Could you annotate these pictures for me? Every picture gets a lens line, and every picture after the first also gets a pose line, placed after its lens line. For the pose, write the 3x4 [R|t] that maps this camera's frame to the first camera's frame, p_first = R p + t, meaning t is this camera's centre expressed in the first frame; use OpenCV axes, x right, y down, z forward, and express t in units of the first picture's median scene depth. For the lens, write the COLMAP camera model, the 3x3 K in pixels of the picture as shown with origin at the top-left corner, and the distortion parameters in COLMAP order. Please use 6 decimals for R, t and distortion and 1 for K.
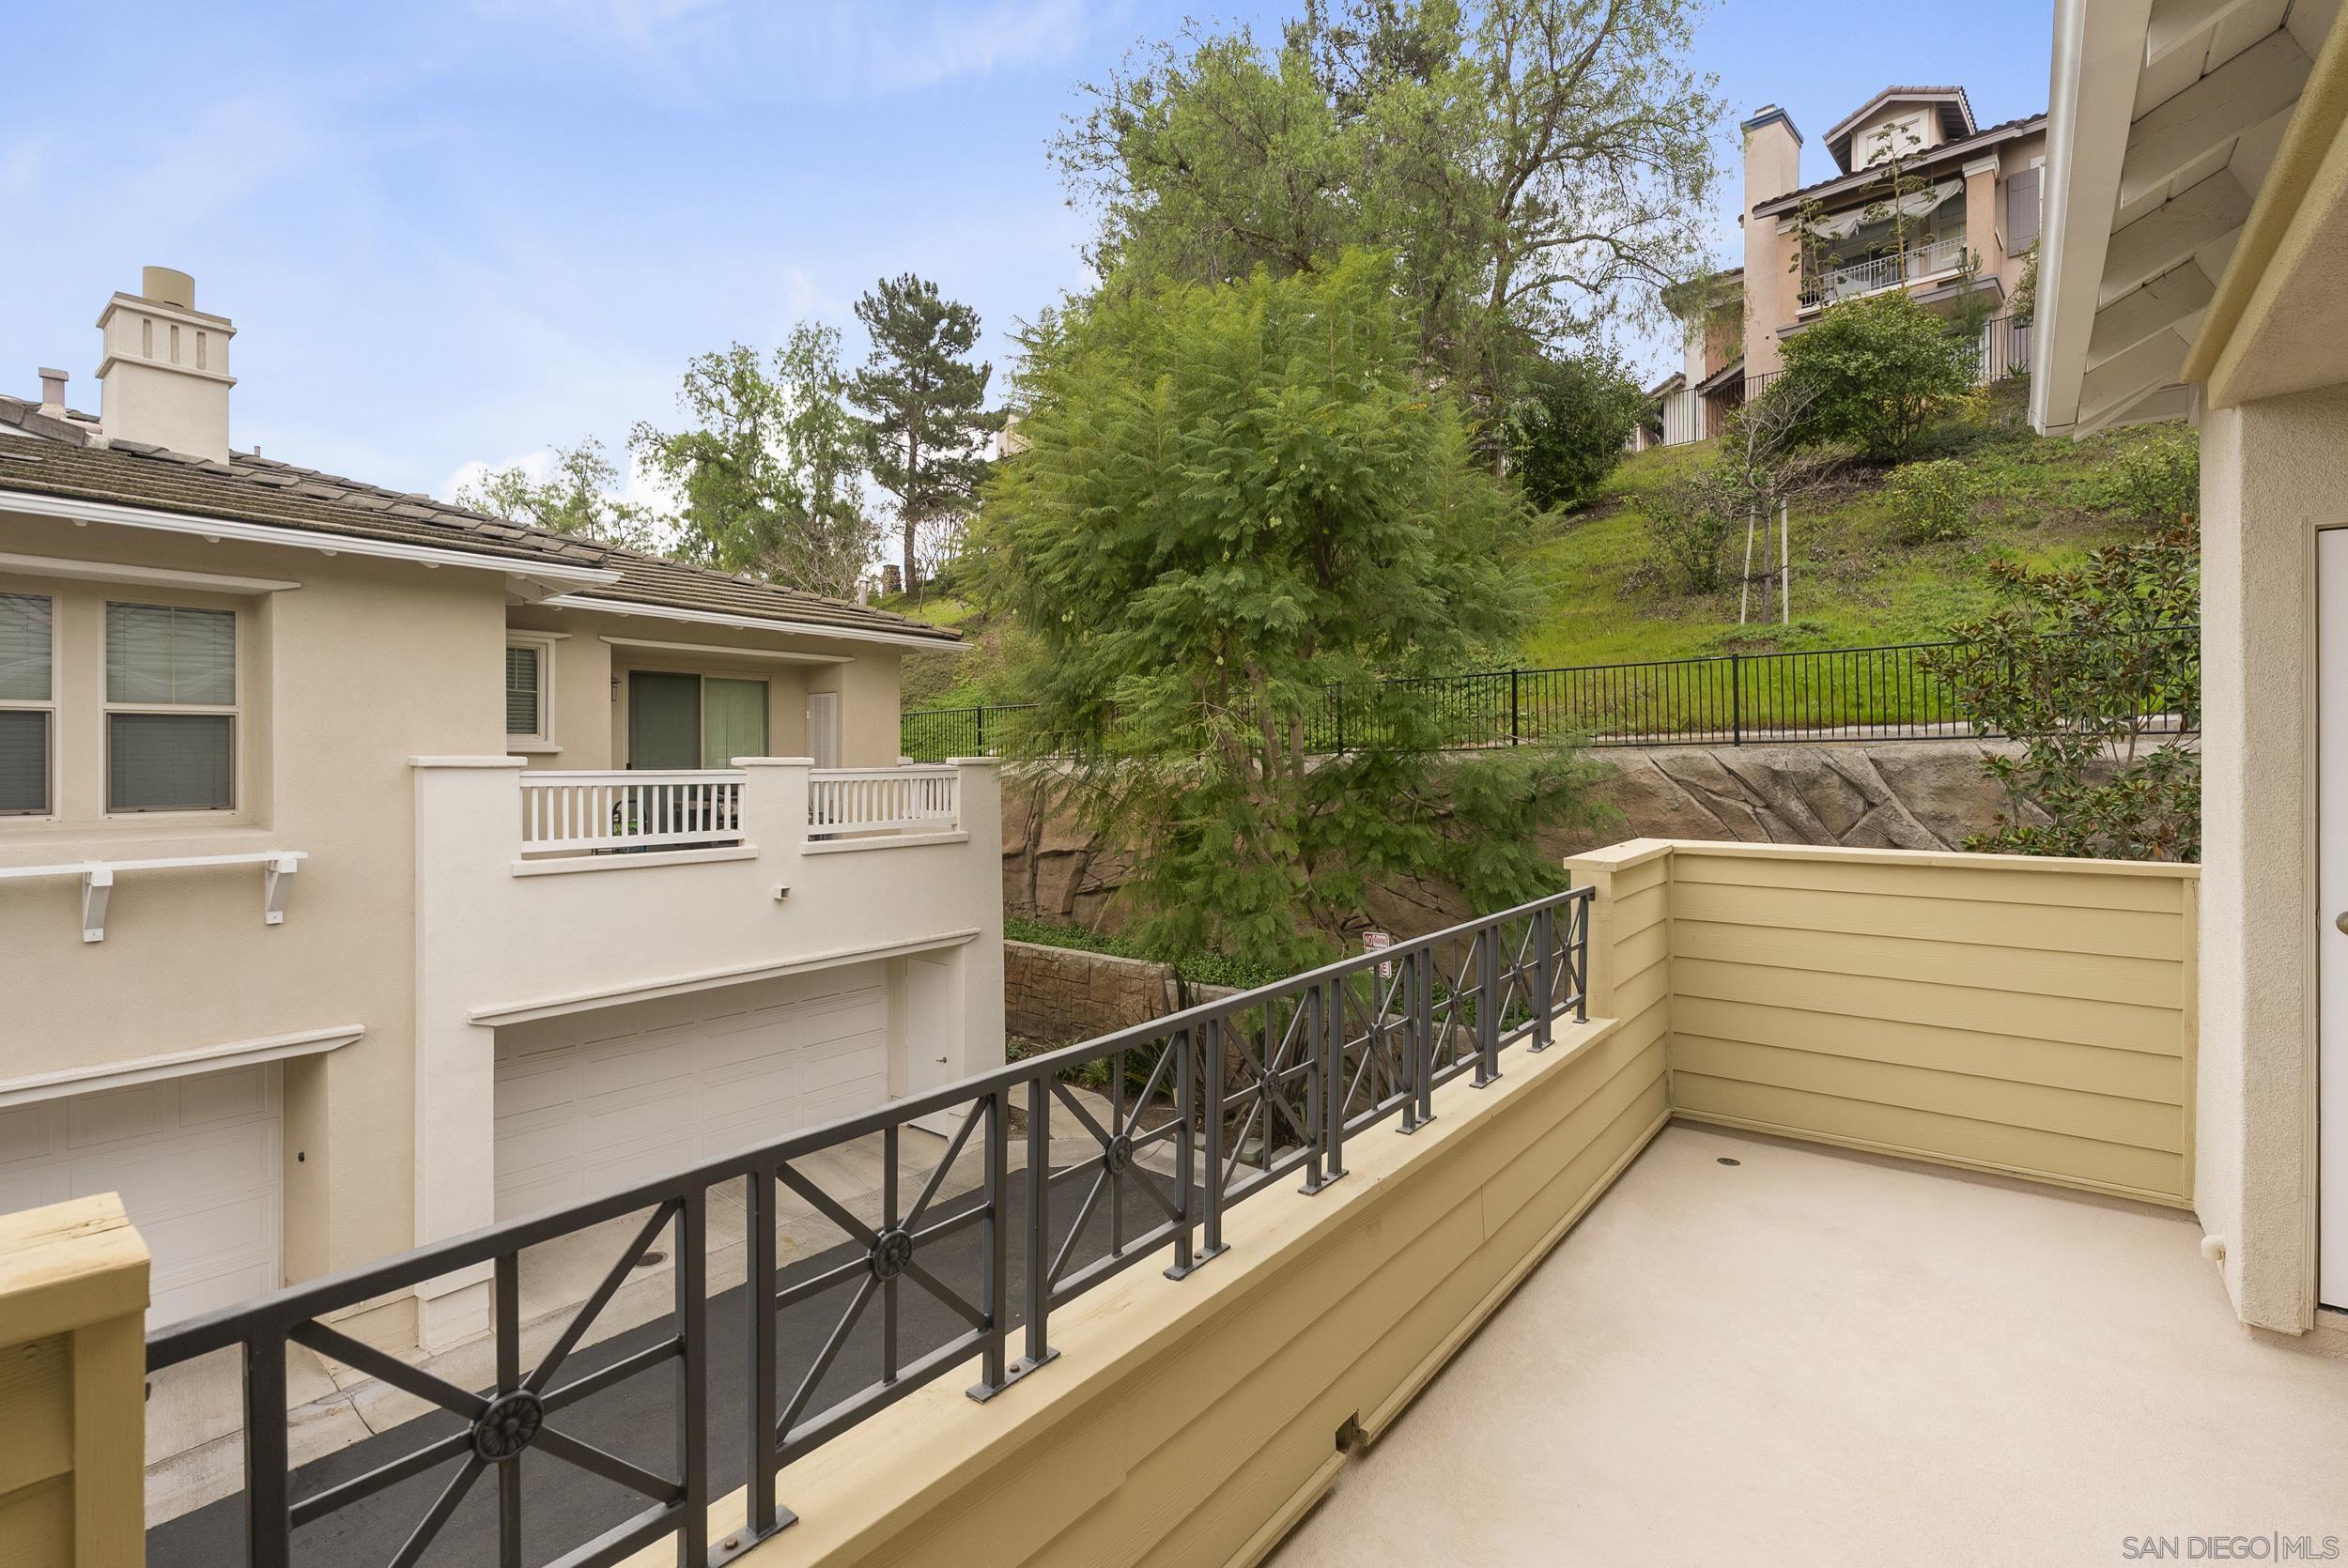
lens RADIAL K [[1063.7, 0, 1174.3], [0, 1063.7, 775.7], [0, 0, 1]] dist [-0.008885, 0.002038]
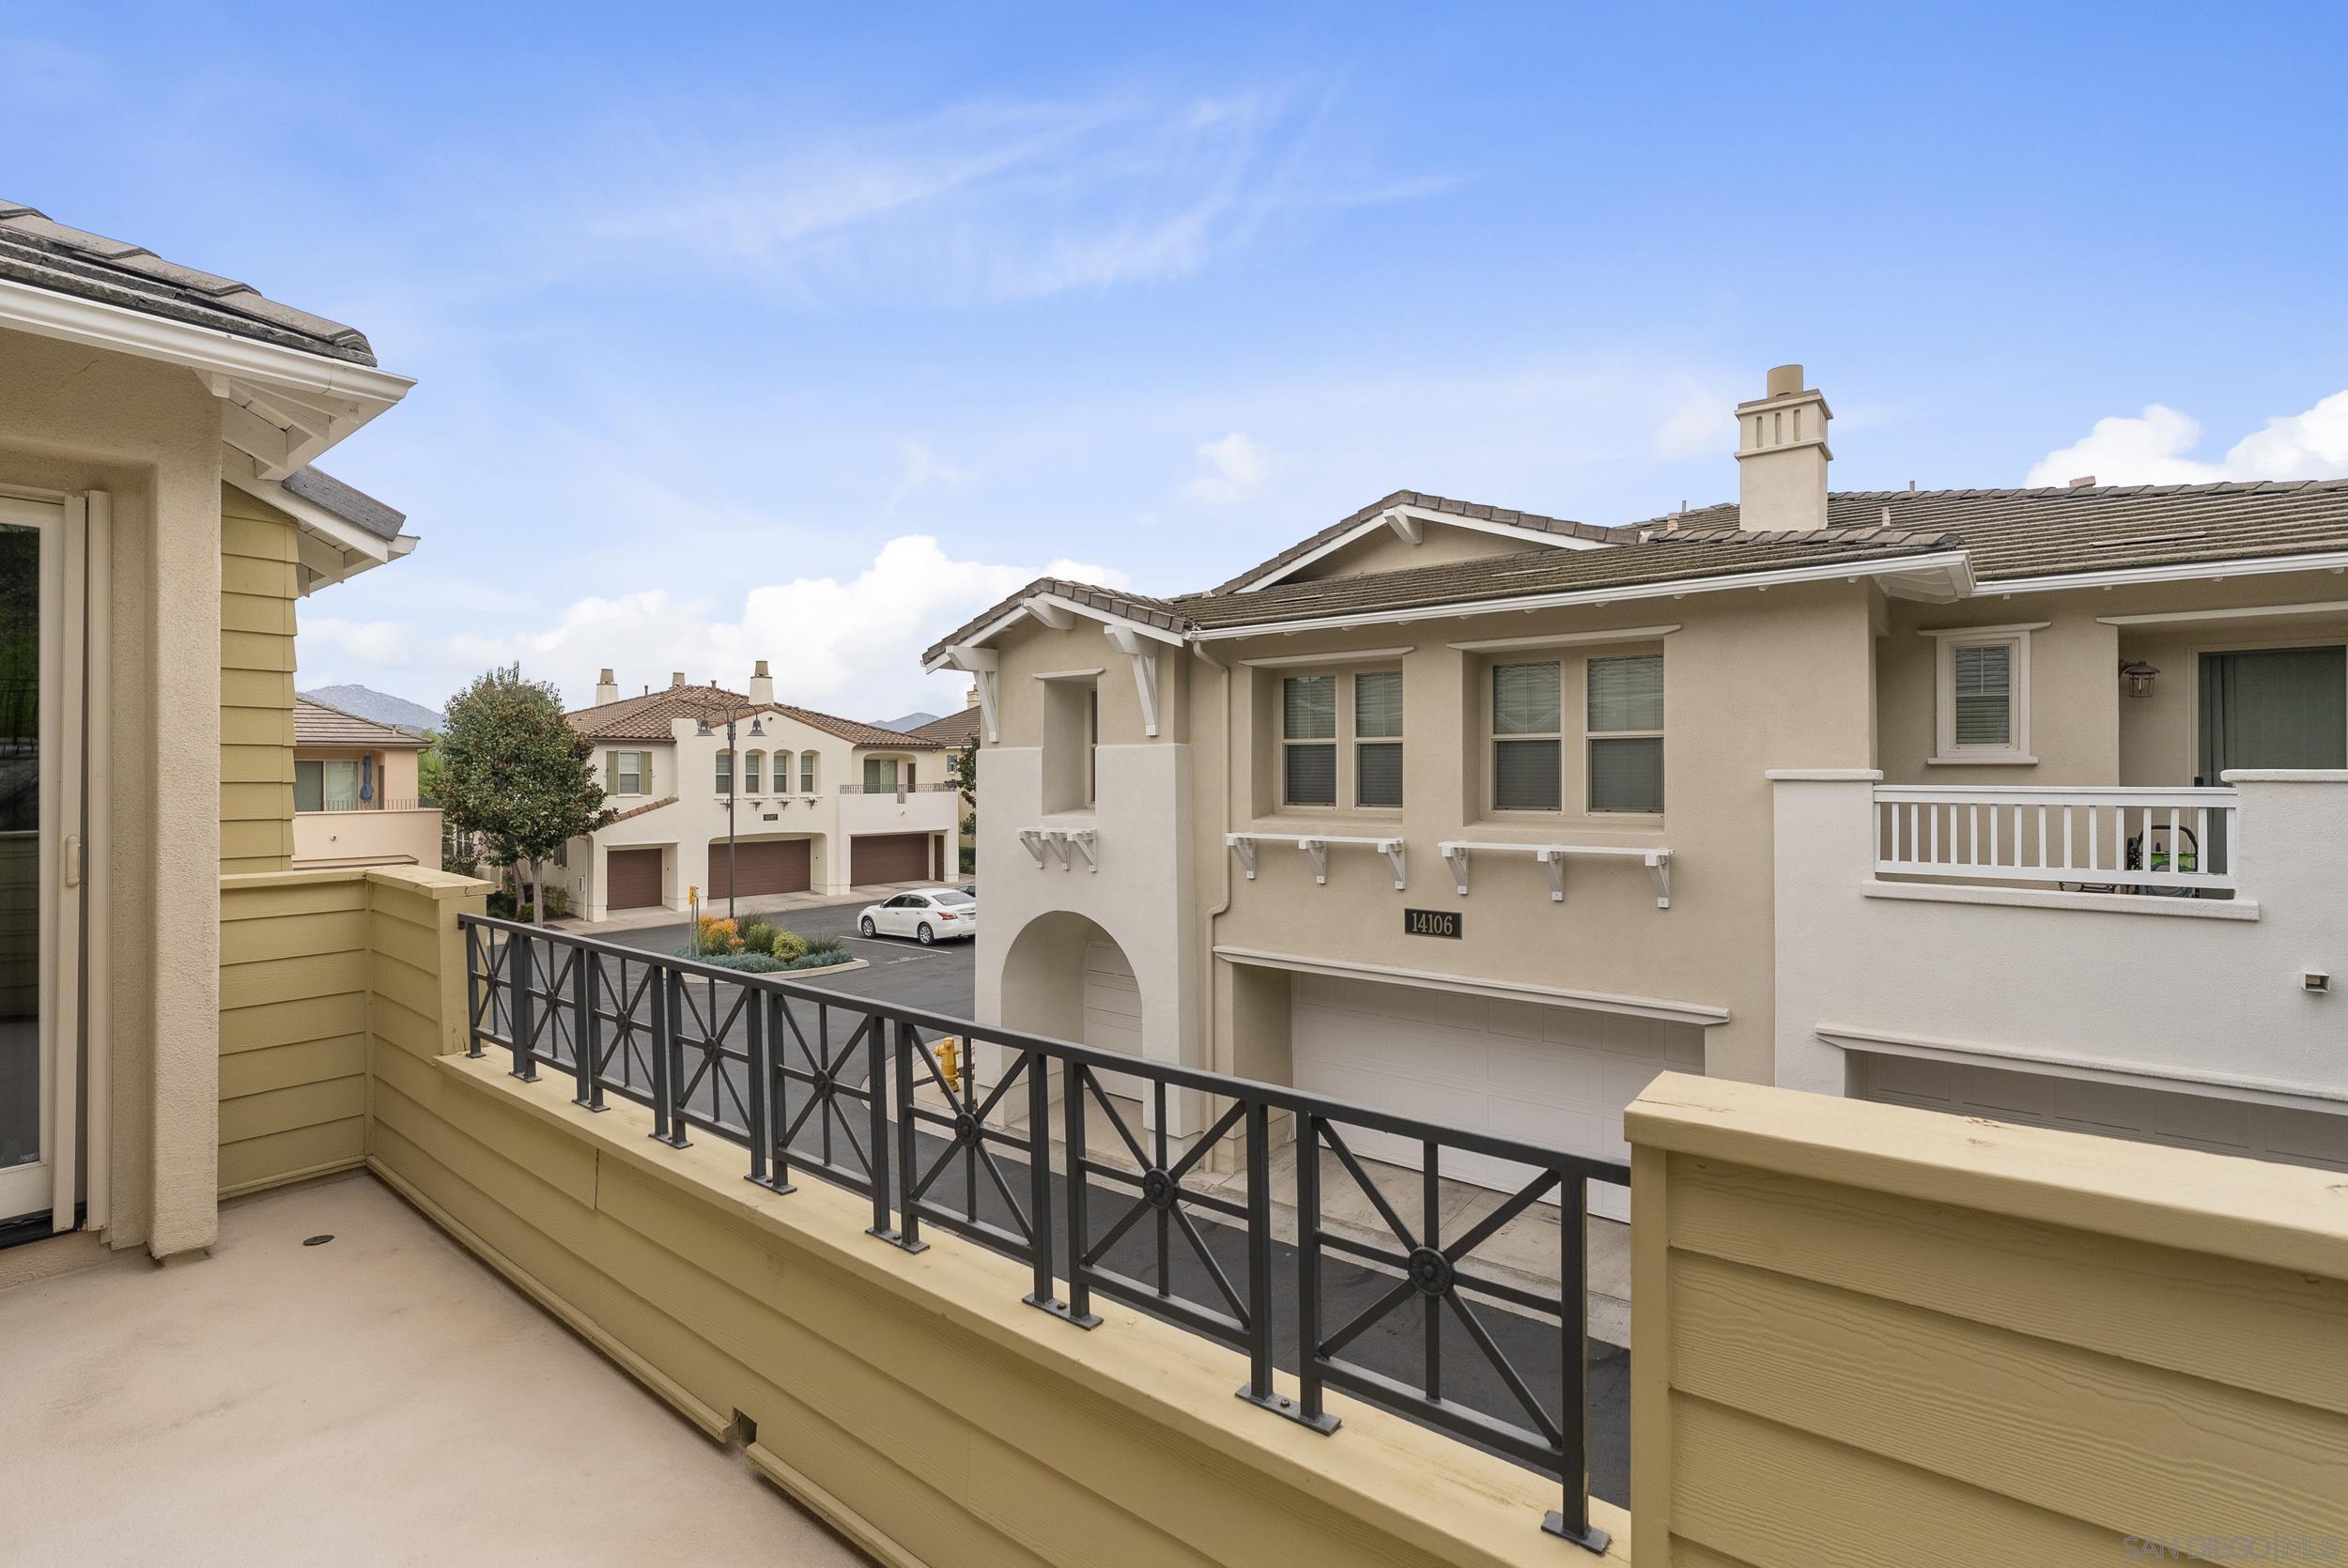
lens RADIAL K [[1089.8, 0, 1170.6], [0, 1089.8, 772.0], [0, 0, 1]] dist [-0.000509, 0.000422]
pose [[-0.021642, -0.002027, -0.999764, 0.403737], [-0.014505, 0.999893, -0.001714, -0.005579], [0.999661, 0.014465, -0.021669, 0.440068]]
